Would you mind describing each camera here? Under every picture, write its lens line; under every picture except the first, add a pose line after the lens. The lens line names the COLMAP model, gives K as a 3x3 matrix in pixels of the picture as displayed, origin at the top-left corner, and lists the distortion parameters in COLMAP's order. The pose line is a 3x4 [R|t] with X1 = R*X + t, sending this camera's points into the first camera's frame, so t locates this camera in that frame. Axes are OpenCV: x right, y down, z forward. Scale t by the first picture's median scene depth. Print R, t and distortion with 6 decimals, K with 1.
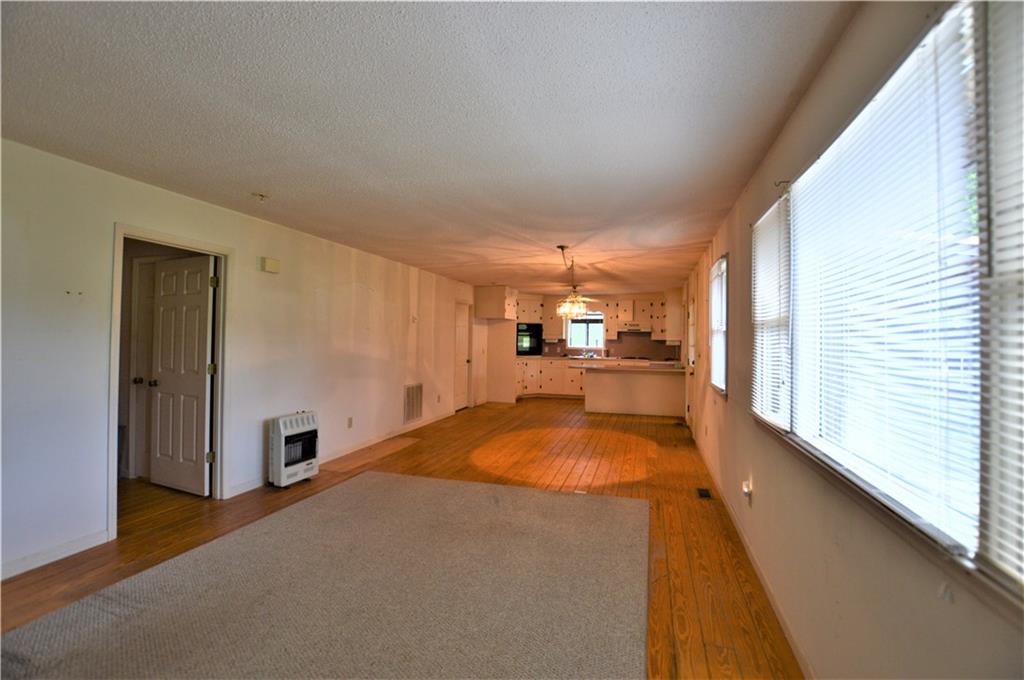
lens RADIAL K [[456.5, 0, 512.8], [0, 456.5, 331.6], [0, 0, 1]] dist [-0.027485, 0.000268]
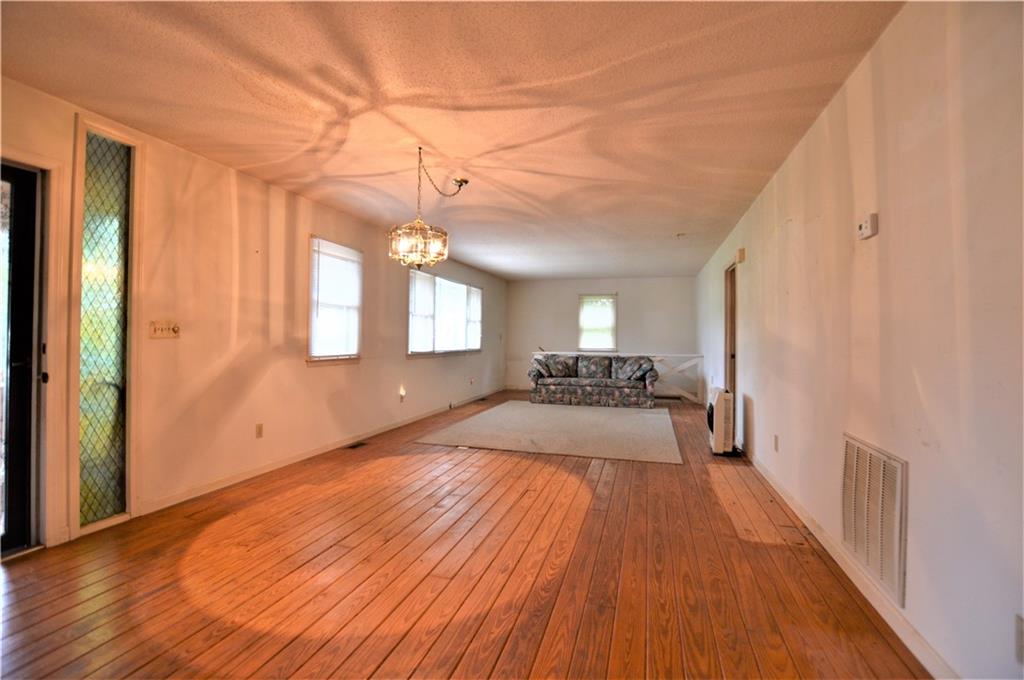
lens RADIAL K [[456.5, 0, 512.8], [0, 456.5, 331.6], [0, 0, 1]] dist [-0.027485, 0.000268]
pose [[-0.999830, -0.018137, -0.003242, 0.024702], [-0.018016, 0.999253, -0.034193, 0.082111], [0.003860, -0.034129, -0.999410, 1.908250]]
